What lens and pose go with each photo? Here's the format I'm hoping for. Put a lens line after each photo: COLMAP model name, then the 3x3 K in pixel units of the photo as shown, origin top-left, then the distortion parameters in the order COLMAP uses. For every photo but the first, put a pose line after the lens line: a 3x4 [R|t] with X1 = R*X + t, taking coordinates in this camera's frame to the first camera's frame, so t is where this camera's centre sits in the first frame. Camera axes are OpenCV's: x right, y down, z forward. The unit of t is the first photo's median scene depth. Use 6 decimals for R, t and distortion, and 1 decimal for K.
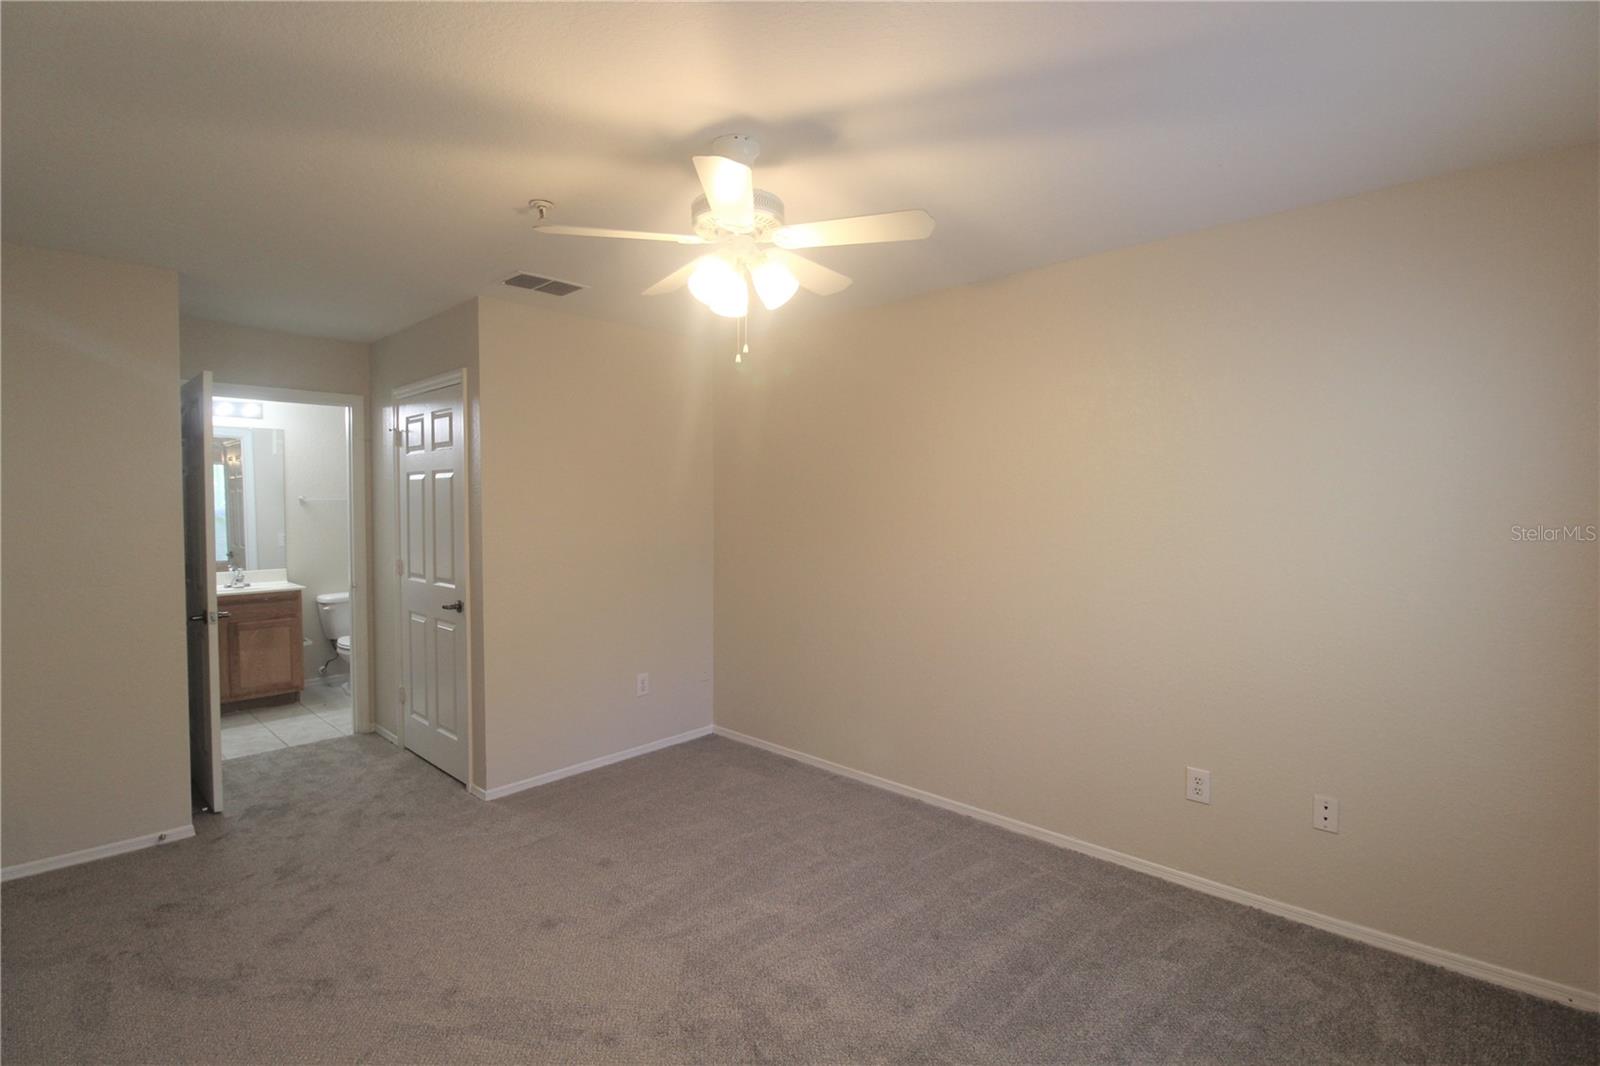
lens RADIAL K [[727.7, 0, 793.7], [0, 727.7, 524.1], [0, 0, 1]] dist [-0.008391, -0.006729]
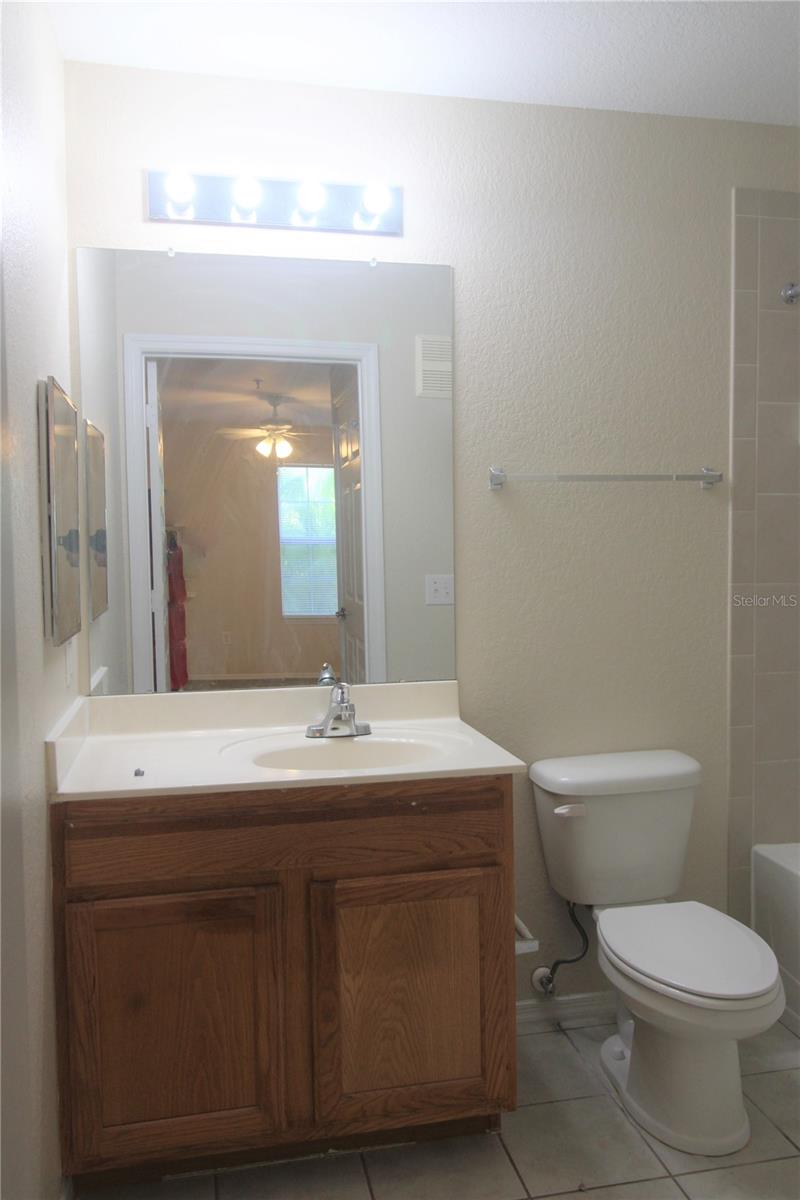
lens RADIAL K [[974.7, 0, 399.9], [0, 974.7, 601.3], [0, 0, 1]] dist [-0.192208, -0.000987]
pose [[0.813307, 0.021814, -0.581426, -0.494590], [-0.003936, 0.999480, 0.031992, 0.010199], [0.581822, -0.023731, 0.812970, 0.662209]]
